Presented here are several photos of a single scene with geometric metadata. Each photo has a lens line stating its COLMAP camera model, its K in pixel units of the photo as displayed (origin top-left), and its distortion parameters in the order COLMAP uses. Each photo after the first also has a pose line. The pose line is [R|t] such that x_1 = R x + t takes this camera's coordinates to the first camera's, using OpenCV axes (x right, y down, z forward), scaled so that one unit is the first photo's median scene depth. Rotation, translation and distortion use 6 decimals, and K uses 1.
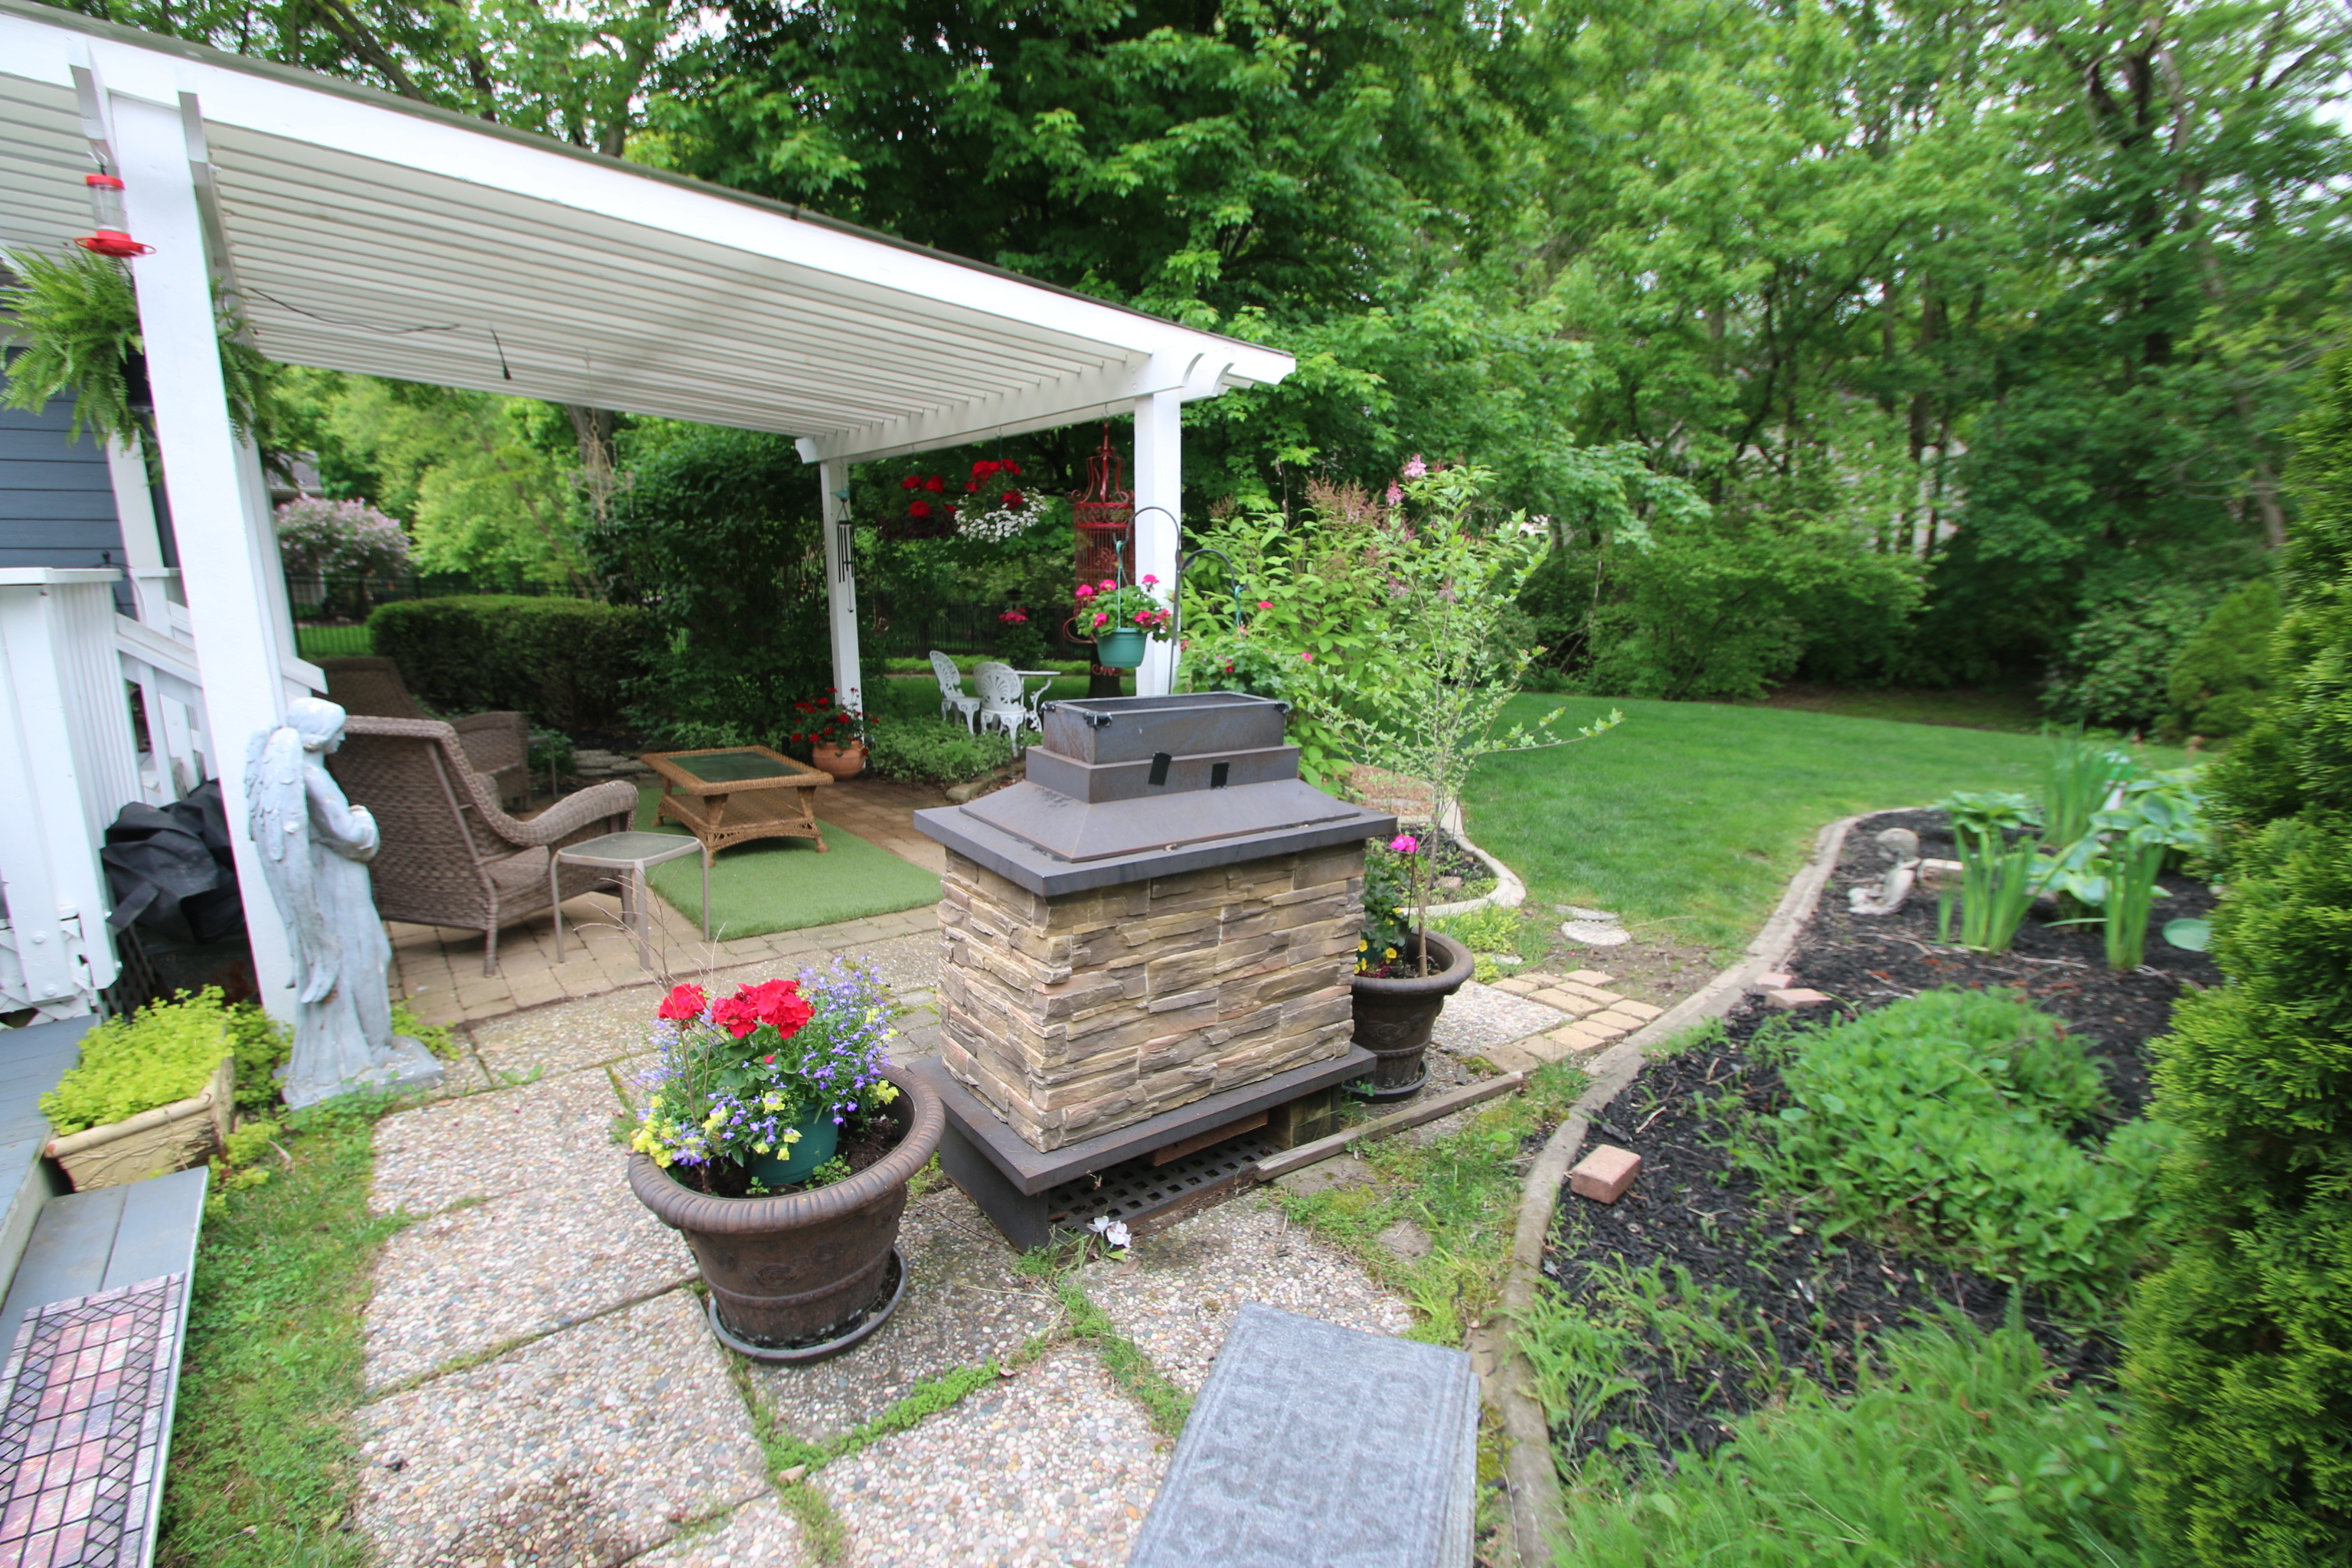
lens RADIAL K [[1120.3, 0, 1174.1], [0, 1120.3, 836.4], [0, 0, 1]] dist [0.003784, -0.012515]
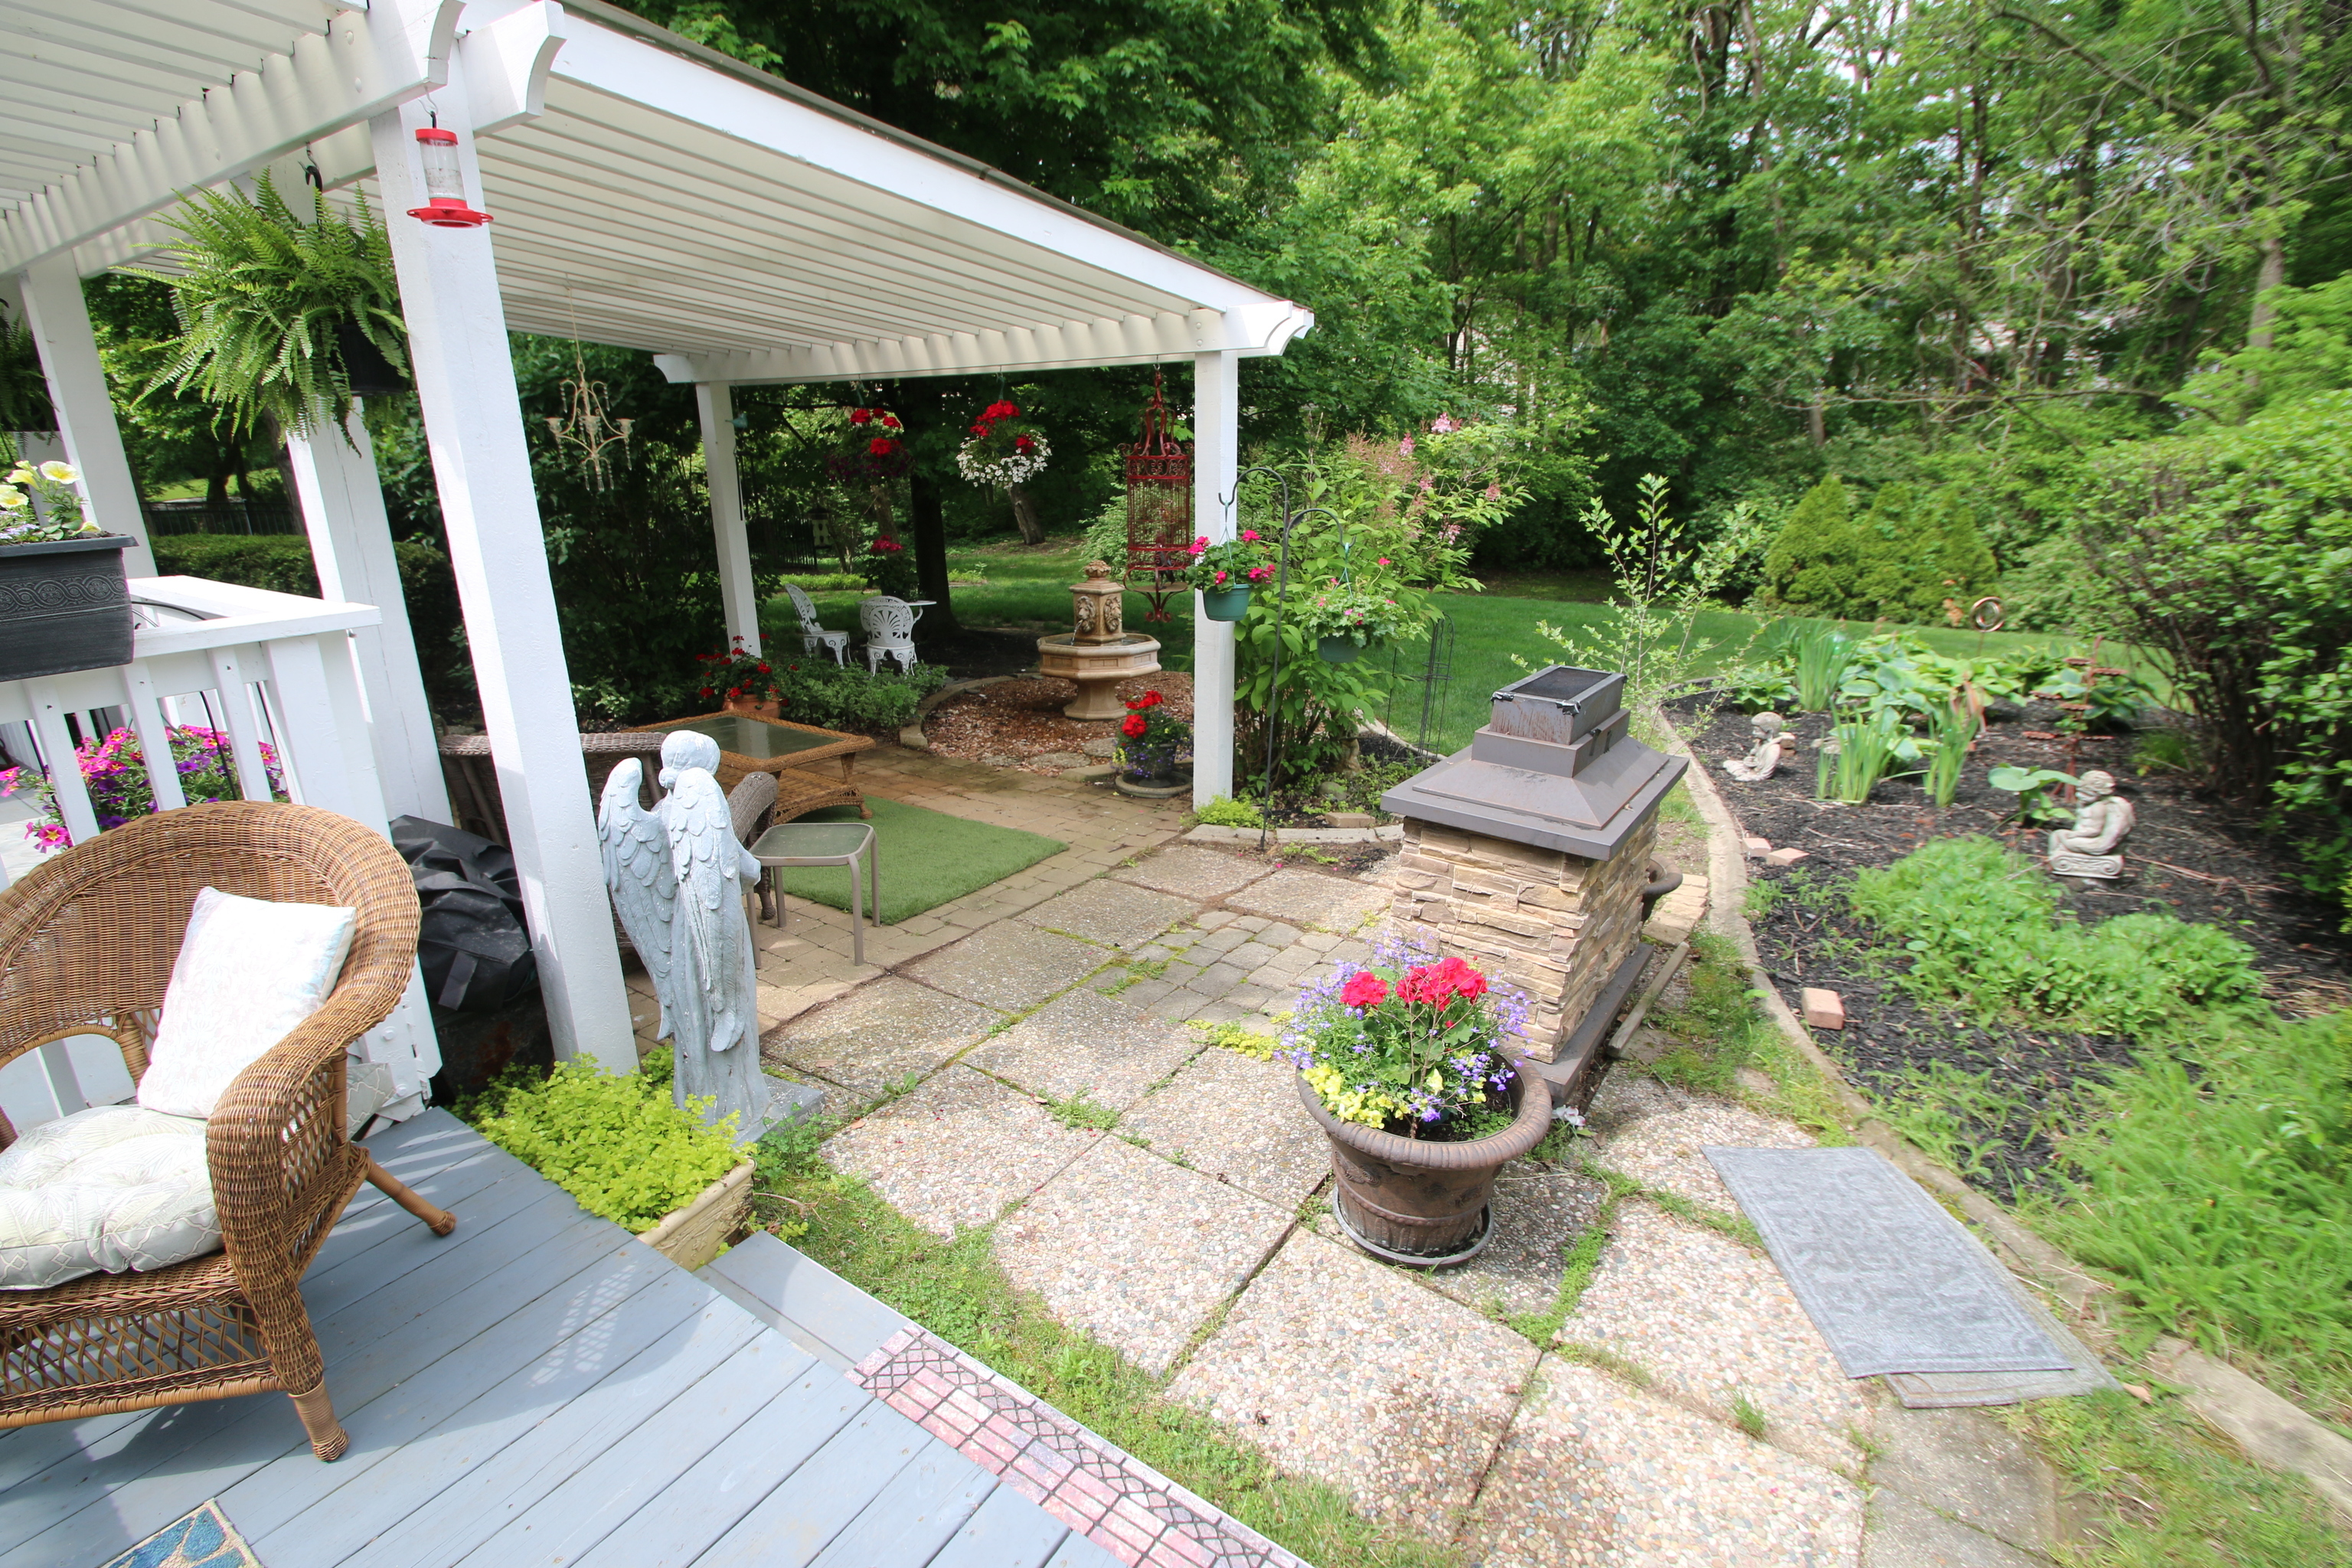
lens RADIAL K [[1120.3, 0, 1174.1], [0, 1120.3, 836.4], [0, 0, 1]] dist [0.003784, -0.012515]
pose [[0.944970, -0.111151, 0.307696, -0.425733], [0.080028, 0.990478, 0.112023, -0.067521], [-0.317217, -0.081234, 0.944867, -0.006921]]
